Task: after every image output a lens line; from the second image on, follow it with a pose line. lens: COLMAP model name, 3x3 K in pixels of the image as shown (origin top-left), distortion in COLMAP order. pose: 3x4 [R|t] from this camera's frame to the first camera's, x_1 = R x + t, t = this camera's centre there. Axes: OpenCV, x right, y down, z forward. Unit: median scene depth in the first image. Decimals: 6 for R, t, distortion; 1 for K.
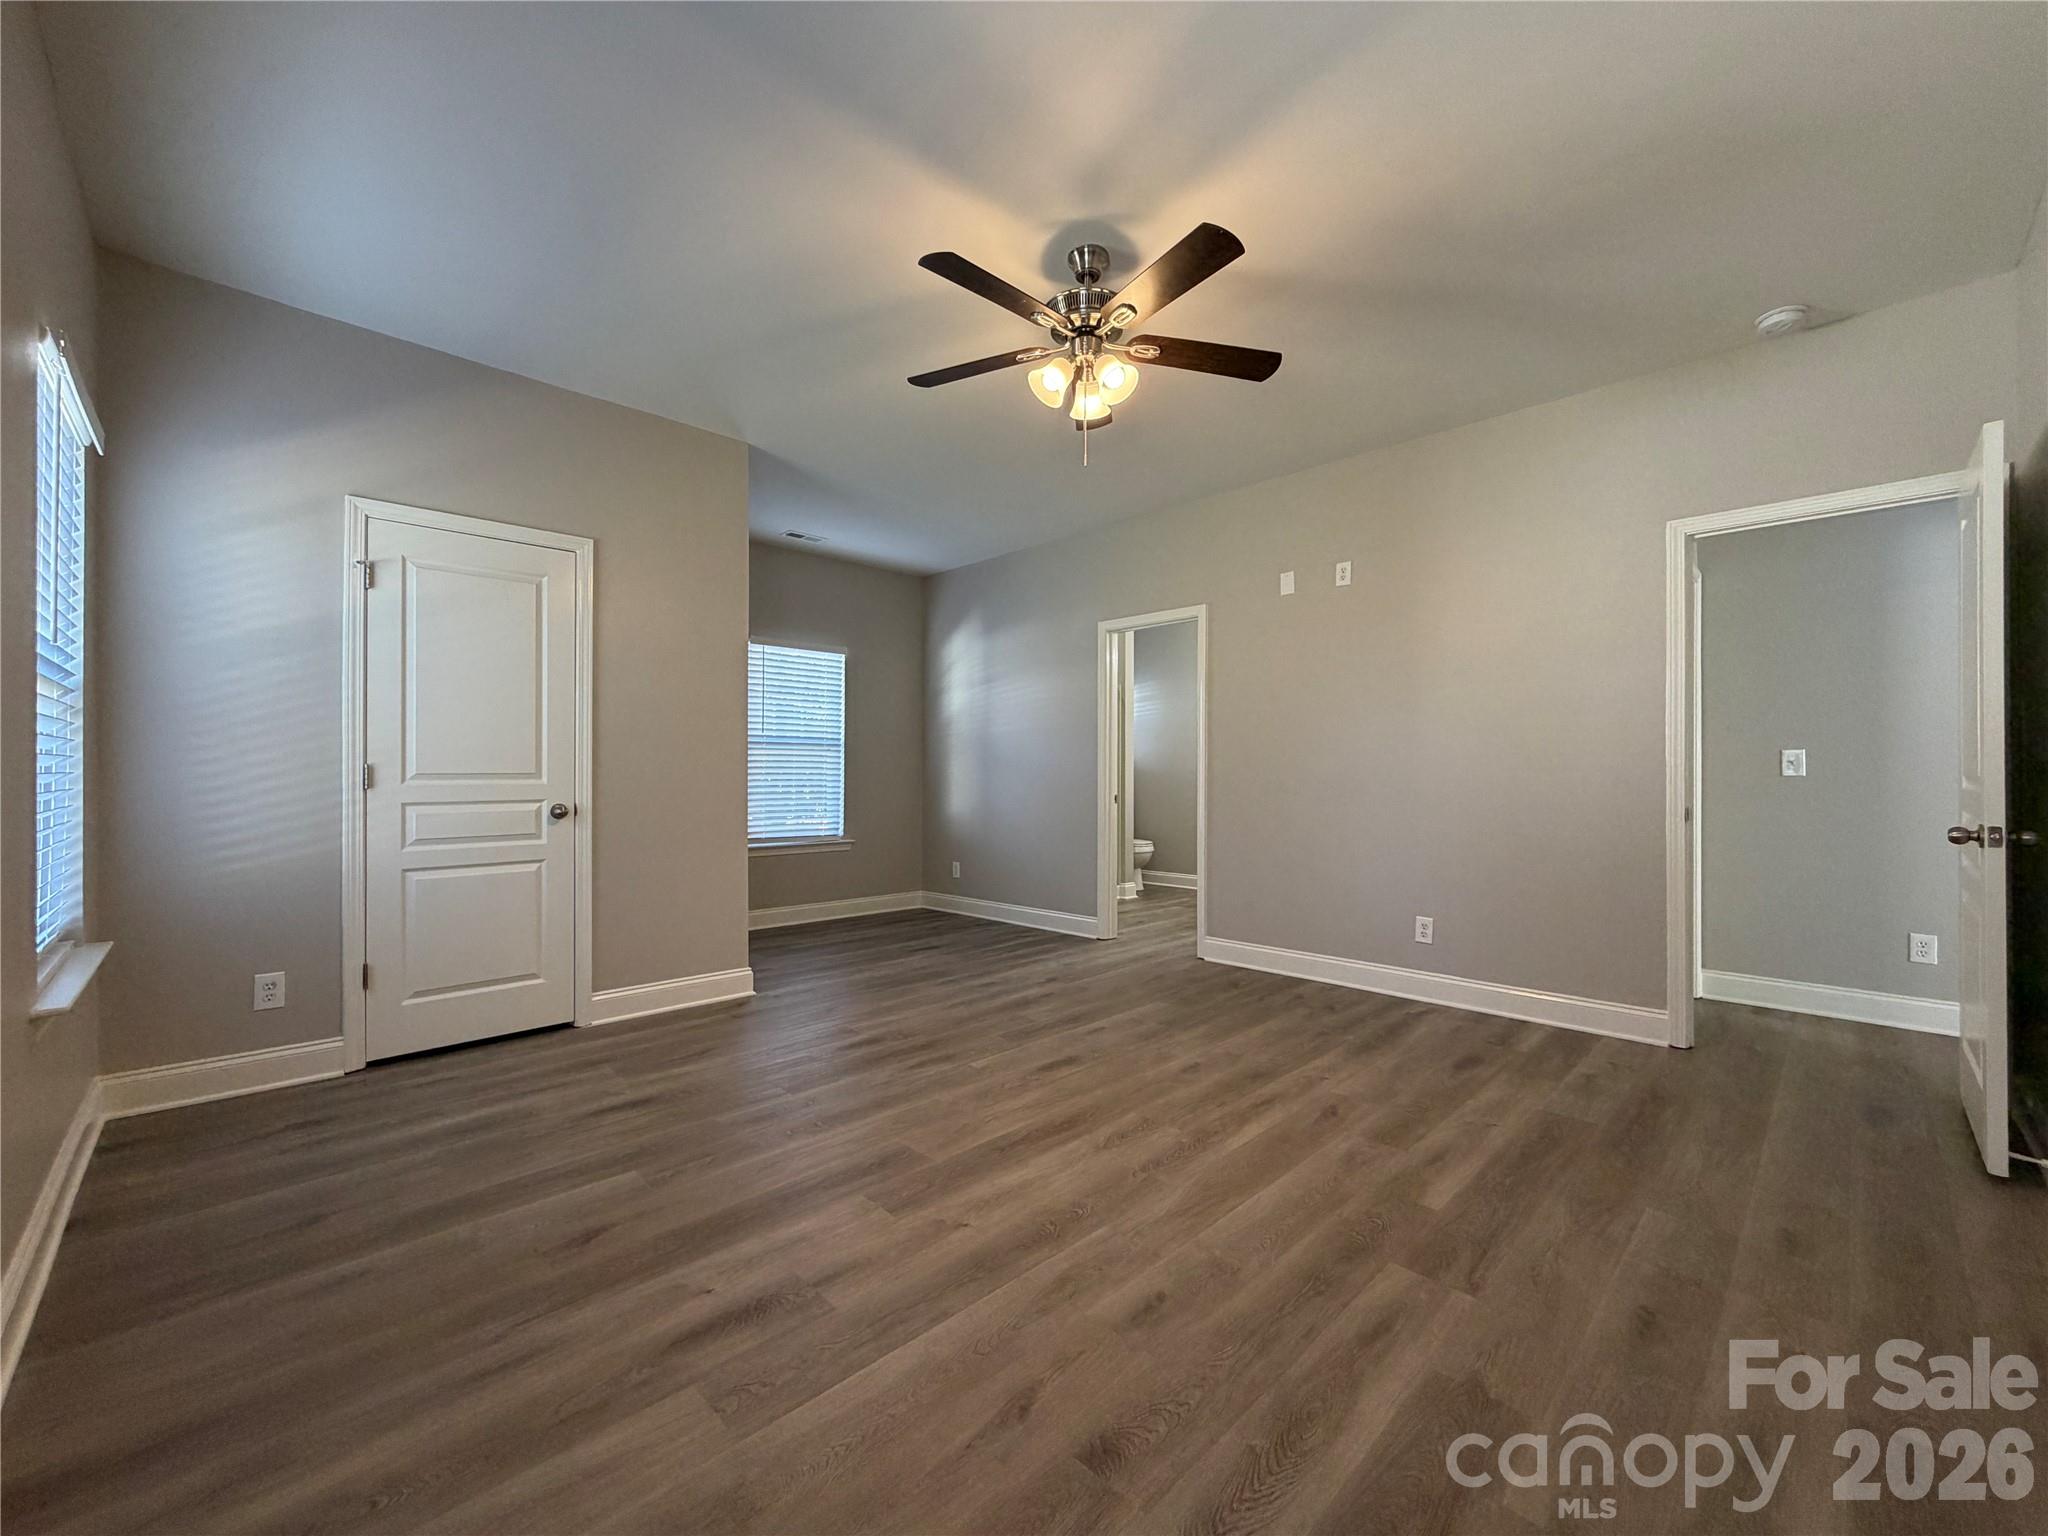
lens RADIAL K [[816.2, 0, 1017.9], [0, 816.2, 765.6], [0, 0, 1]] dist [-0.000326, -0.000052]
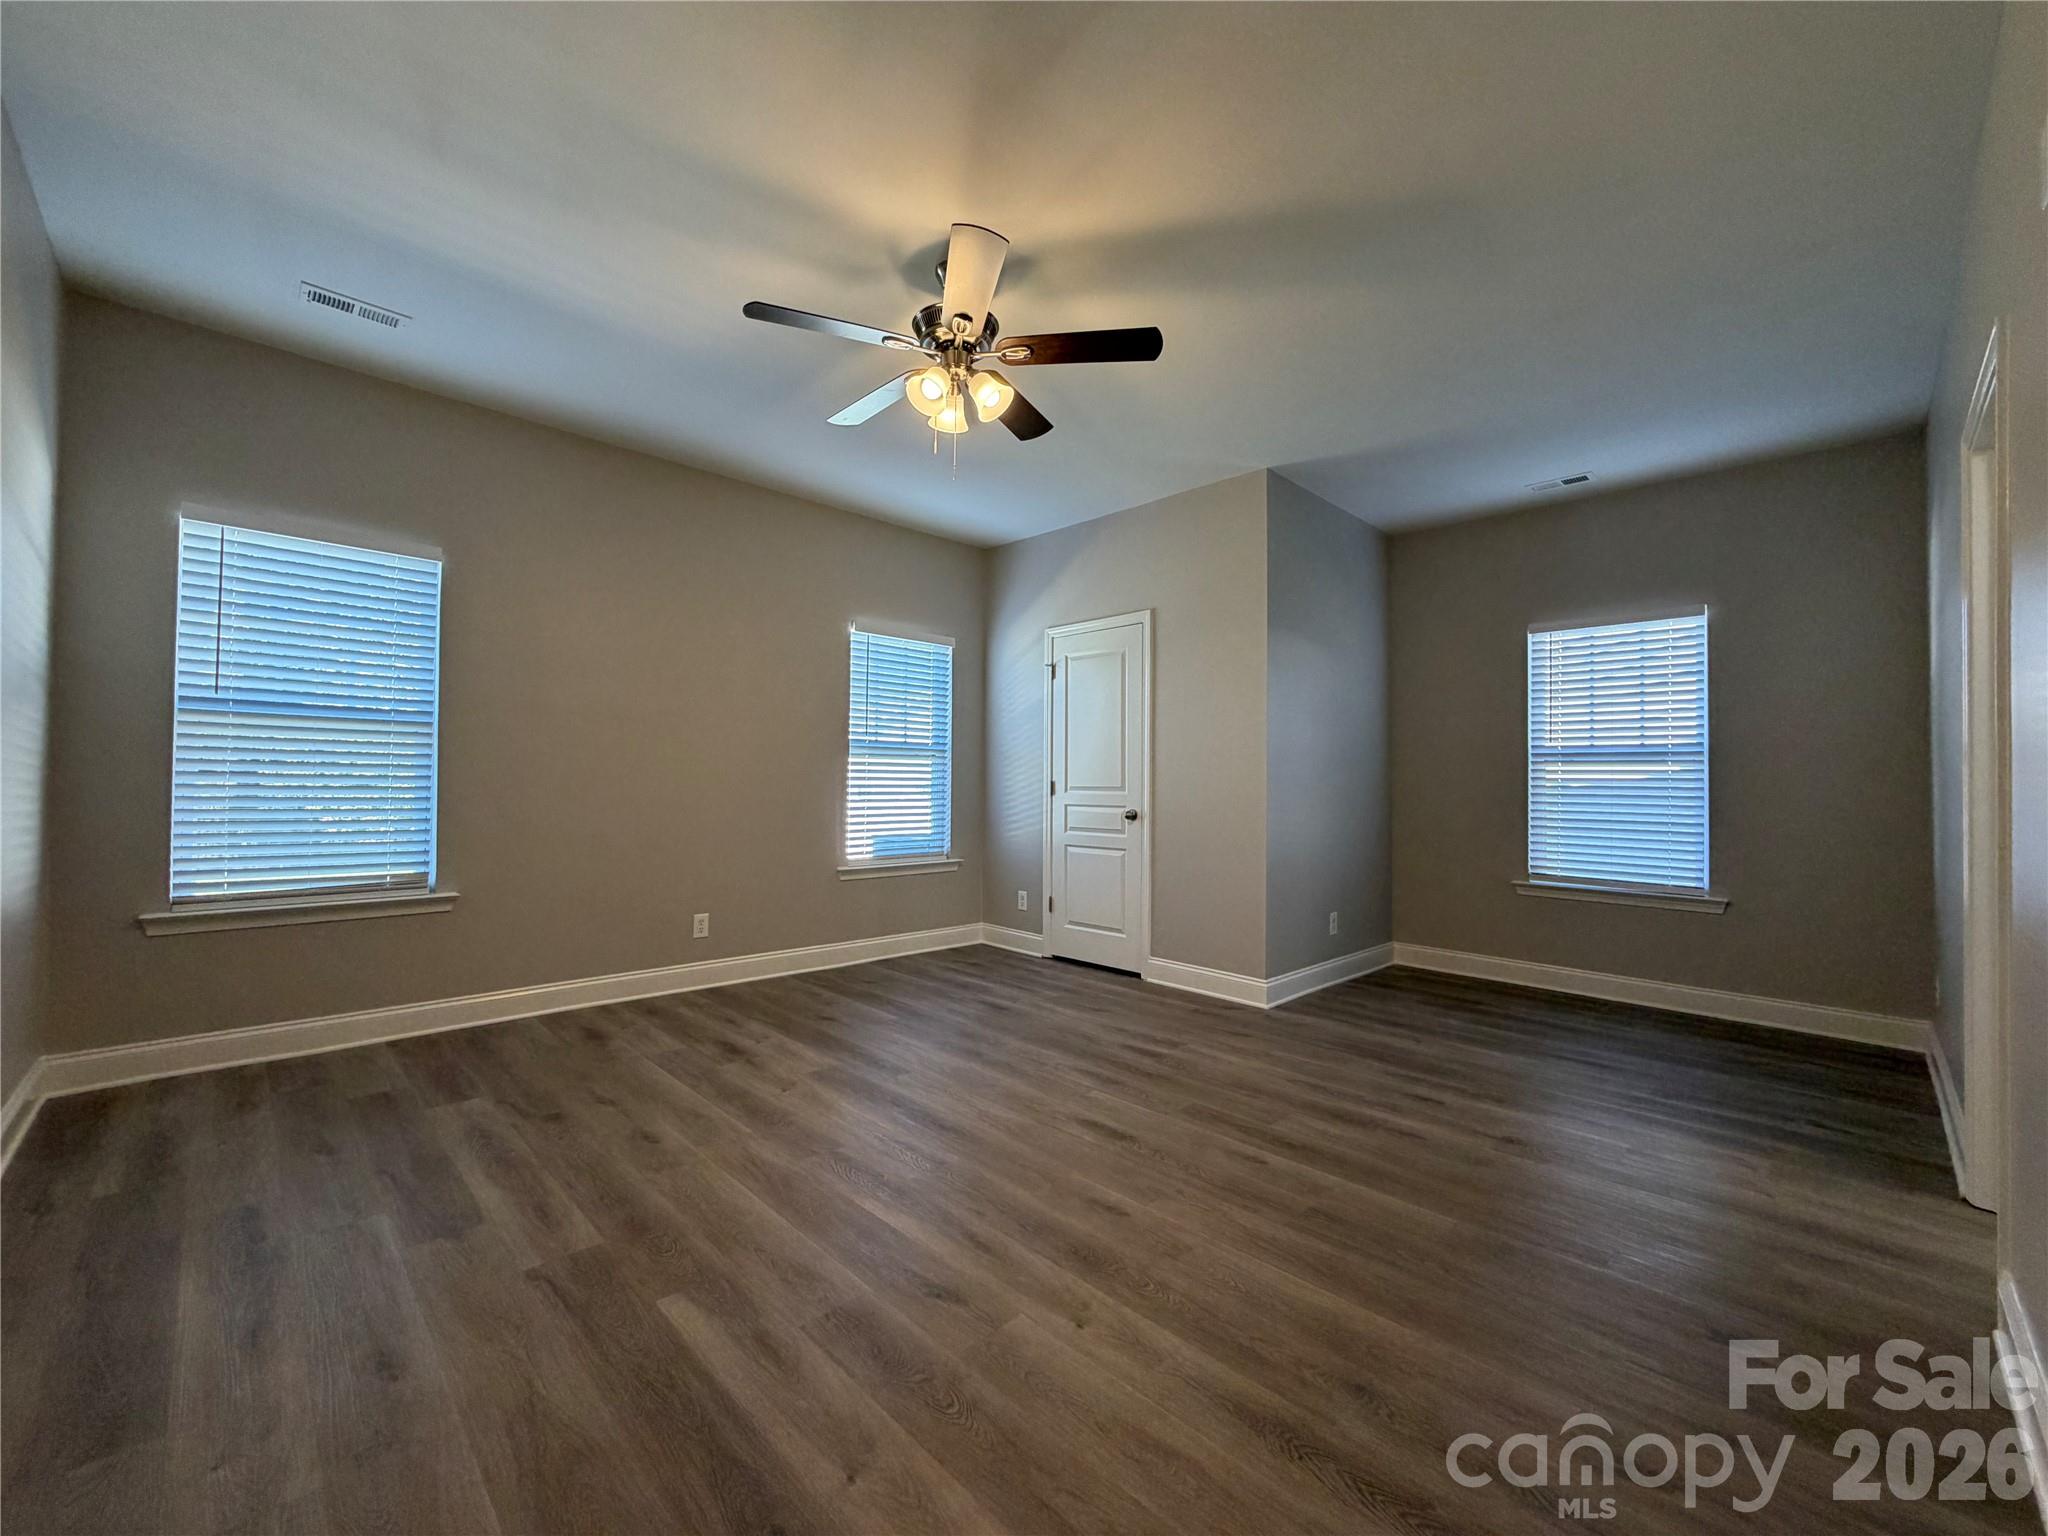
lens RADIAL K [[816.2, 0, 1017.9], [0, 816.2, 765.6], [0, 0, 1]] dist [-0.000326, -0.000052]
pose [[0.000995, -0.024483, -0.999700, 0.930097], [-0.003430, 0.999694, -0.024486, 0.007923], [0.999994, 0.003454, 0.000911, 0.928239]]
